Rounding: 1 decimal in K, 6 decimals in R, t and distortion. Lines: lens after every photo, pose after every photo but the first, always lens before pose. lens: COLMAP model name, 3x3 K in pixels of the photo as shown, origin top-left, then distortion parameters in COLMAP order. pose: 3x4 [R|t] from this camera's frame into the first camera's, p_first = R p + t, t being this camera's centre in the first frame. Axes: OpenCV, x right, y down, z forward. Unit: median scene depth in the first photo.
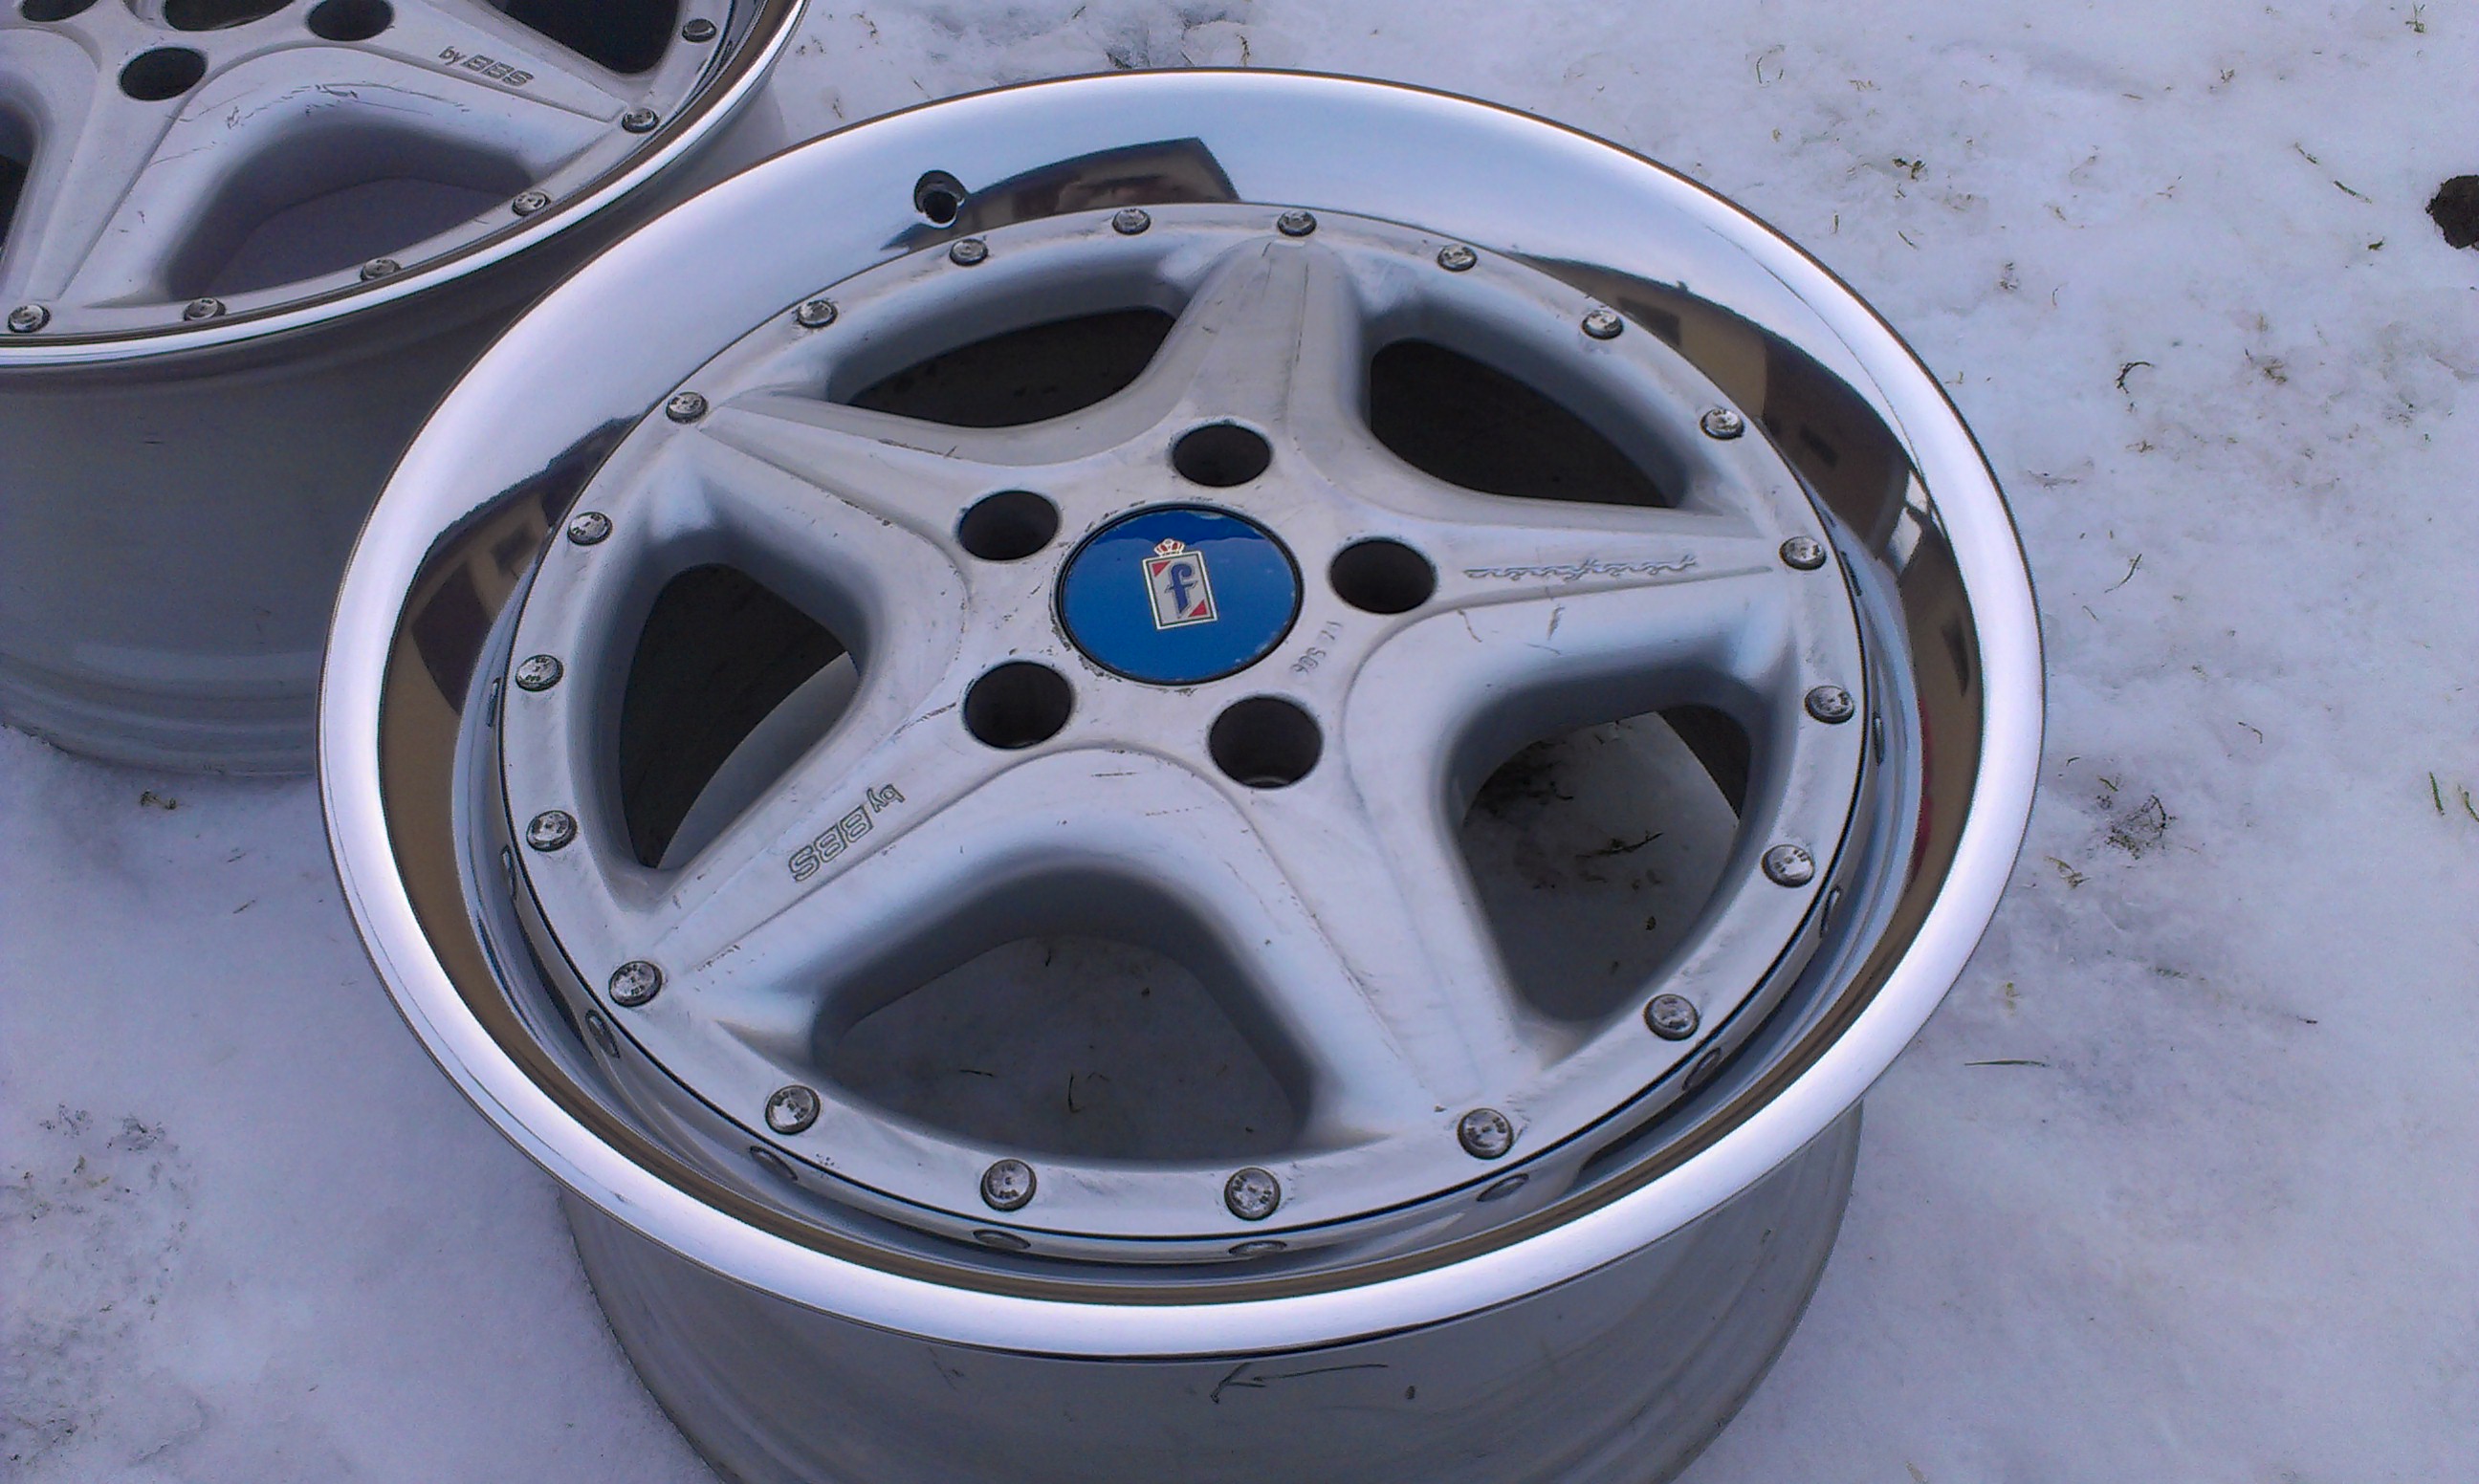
lens RADIAL K [[2010.6, 0, 1209.0], [0, 2010.6, 728.6], [0, 0, 1]] dist [0.096886, -0.178781]
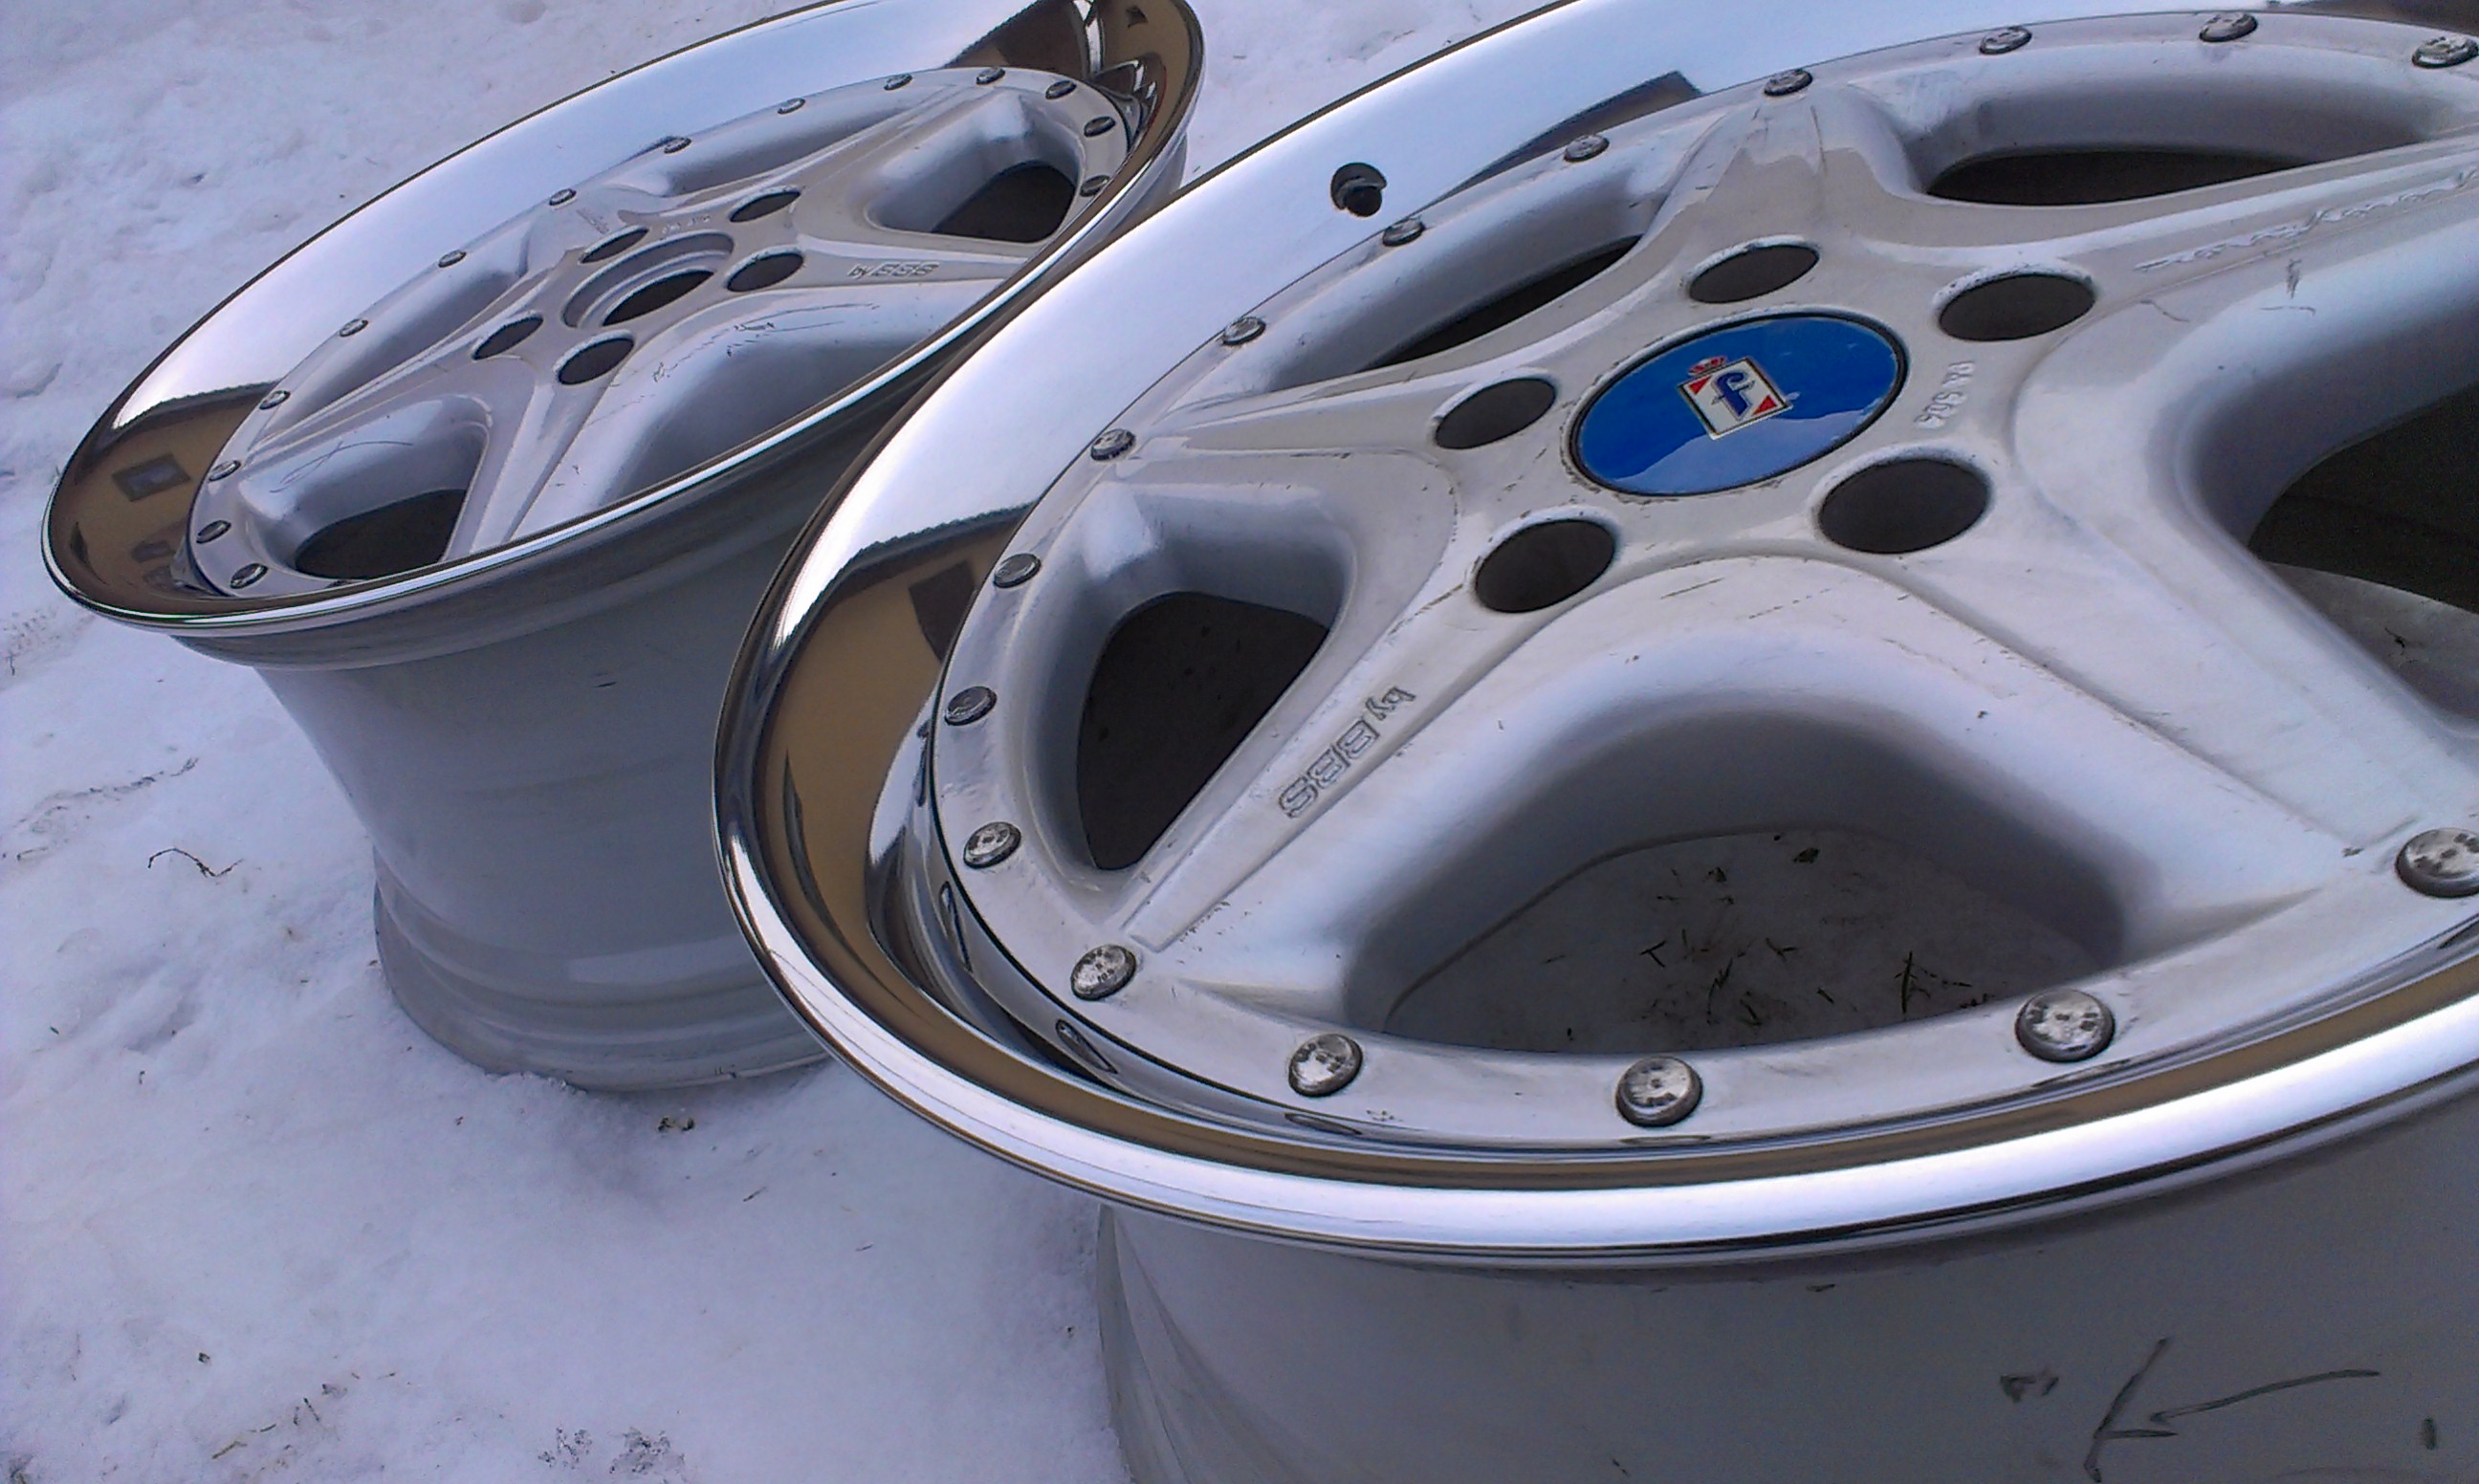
lens RADIAL K [[2010.6, 0, 1209.0], [0, 2010.6, 728.6], [0, 0, 1]] dist [0.096886, -0.178781]
pose [[0.940192, -0.232310, -0.249142, -0.040821], [0.159226, 0.946269, -0.281465, 0.240438], [0.301142, 0.224961, 0.926664, 0.293594]]
